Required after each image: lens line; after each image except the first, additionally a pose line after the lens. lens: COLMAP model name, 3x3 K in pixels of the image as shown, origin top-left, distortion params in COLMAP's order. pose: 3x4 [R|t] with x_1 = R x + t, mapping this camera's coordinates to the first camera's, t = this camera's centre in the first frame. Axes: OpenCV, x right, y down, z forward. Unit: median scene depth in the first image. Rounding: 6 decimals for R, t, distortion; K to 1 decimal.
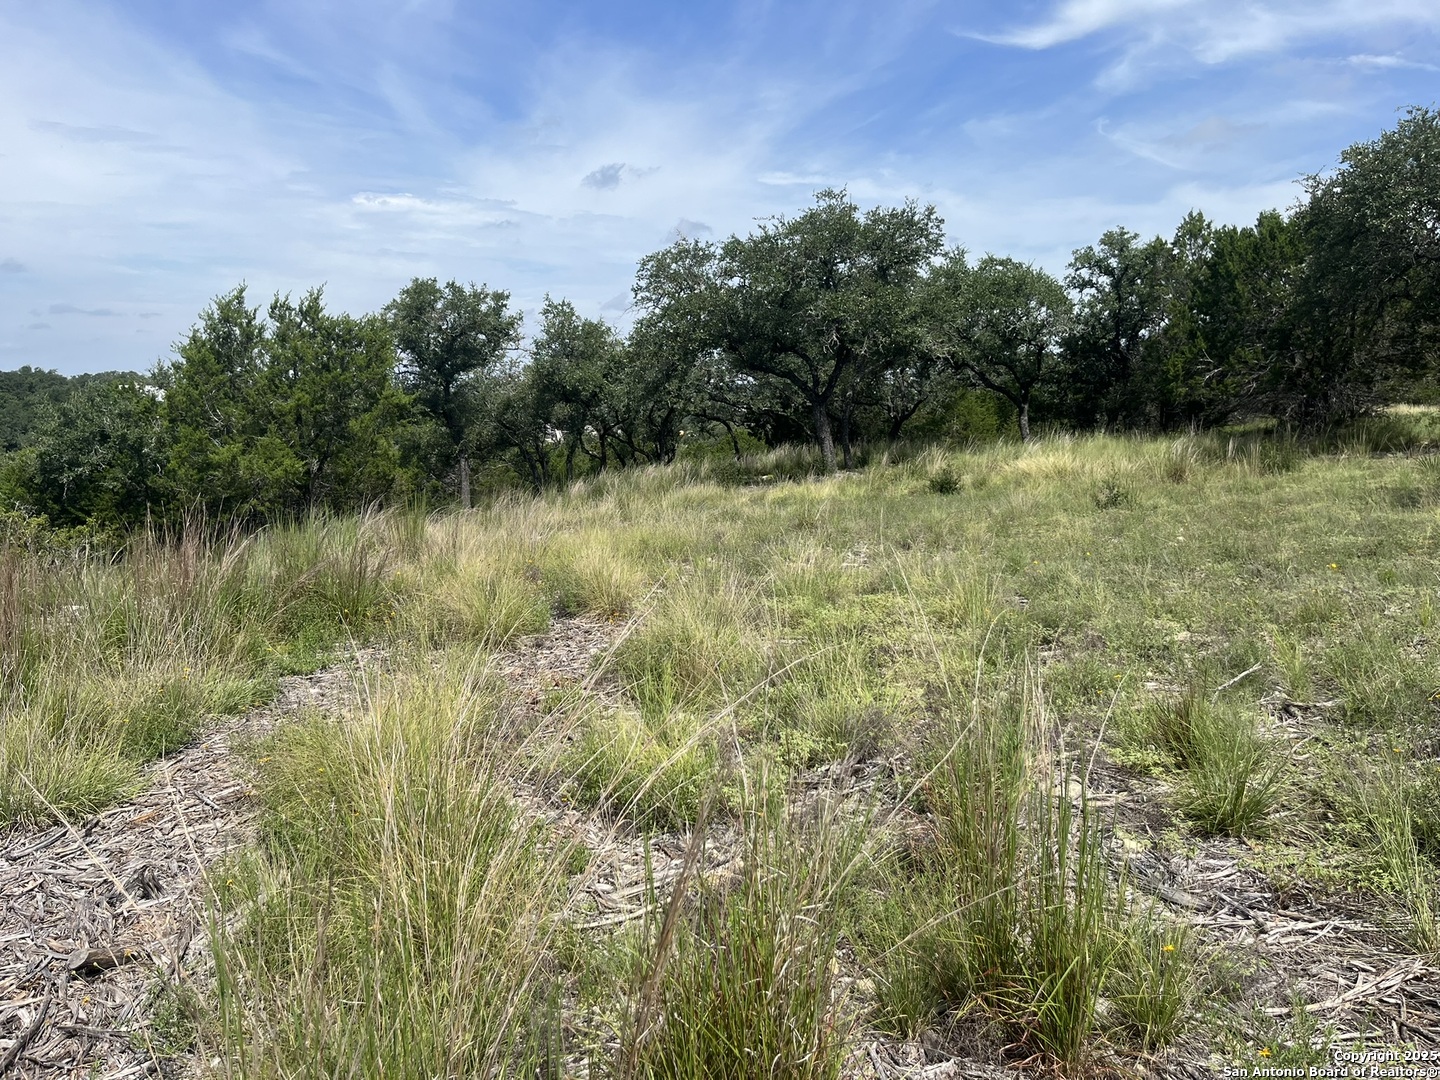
lens RADIAL K [[1096.0, 0, 726.8], [0, 1096.0, 547.7], [0, 0, 1]] dist [0.033739, -0.053232]
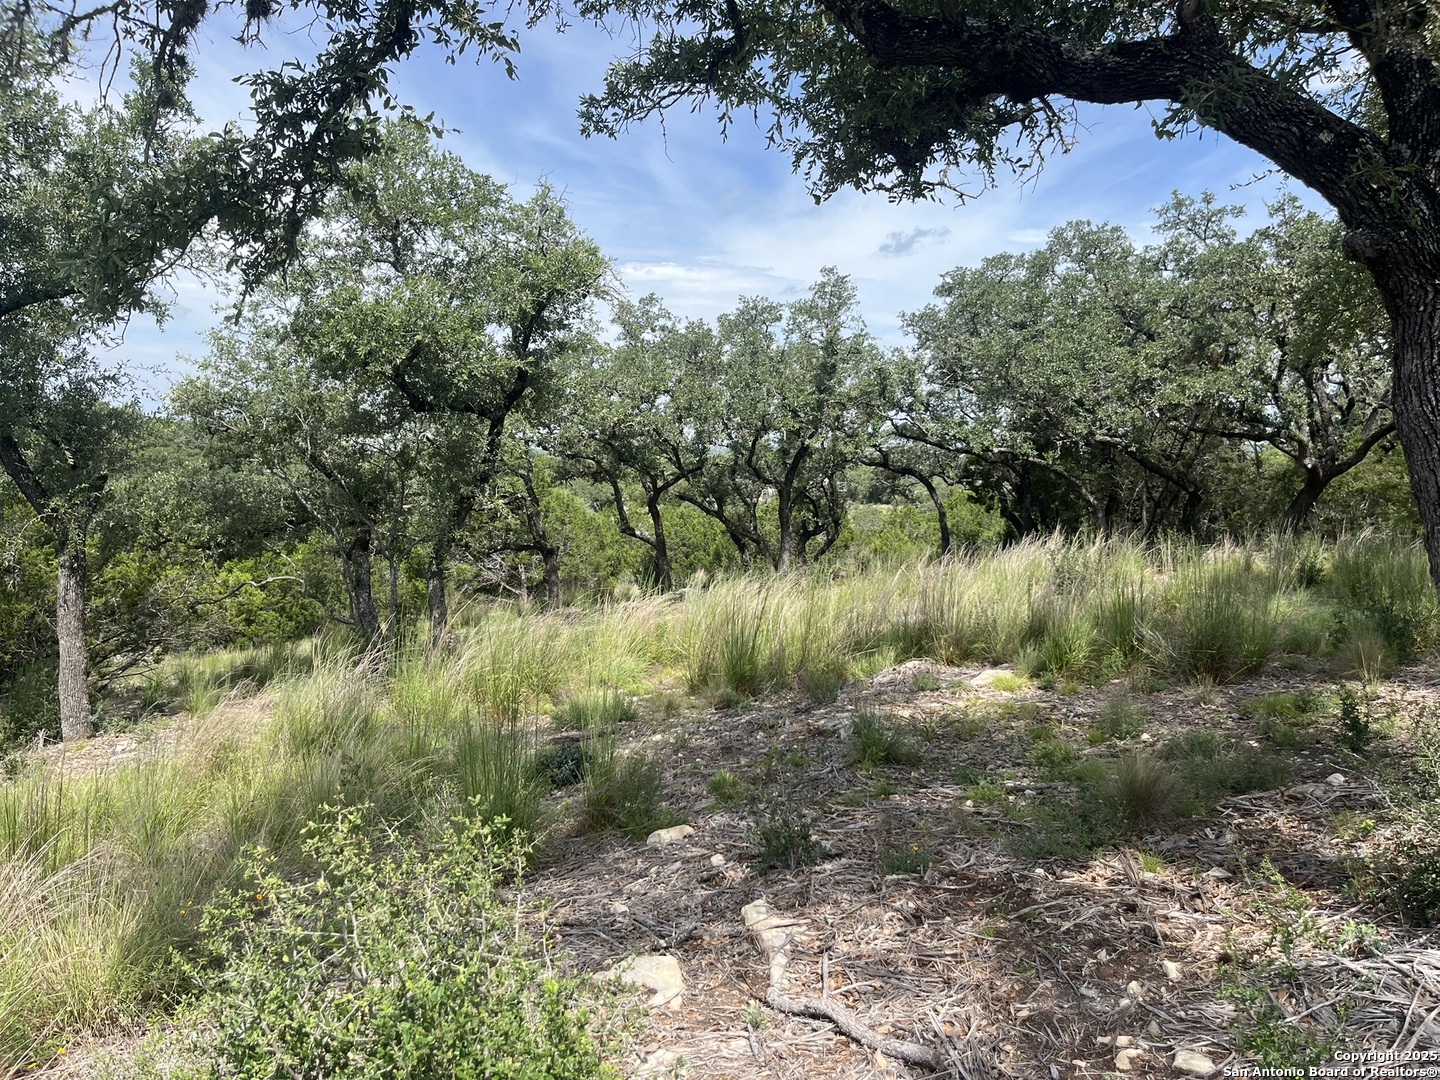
lens RADIAL K [[1096.0, 0, 721.6], [0, 1096.0, 535.8], [0, 0, 1]] dist [0.033739, -0.053232]
pose [[0.973950, 0.016133, -0.226187, 0.023429], [-0.030087, 0.997841, -0.058385, -0.052527], [0.224756, 0.063669, 0.972333, 0.462091]]
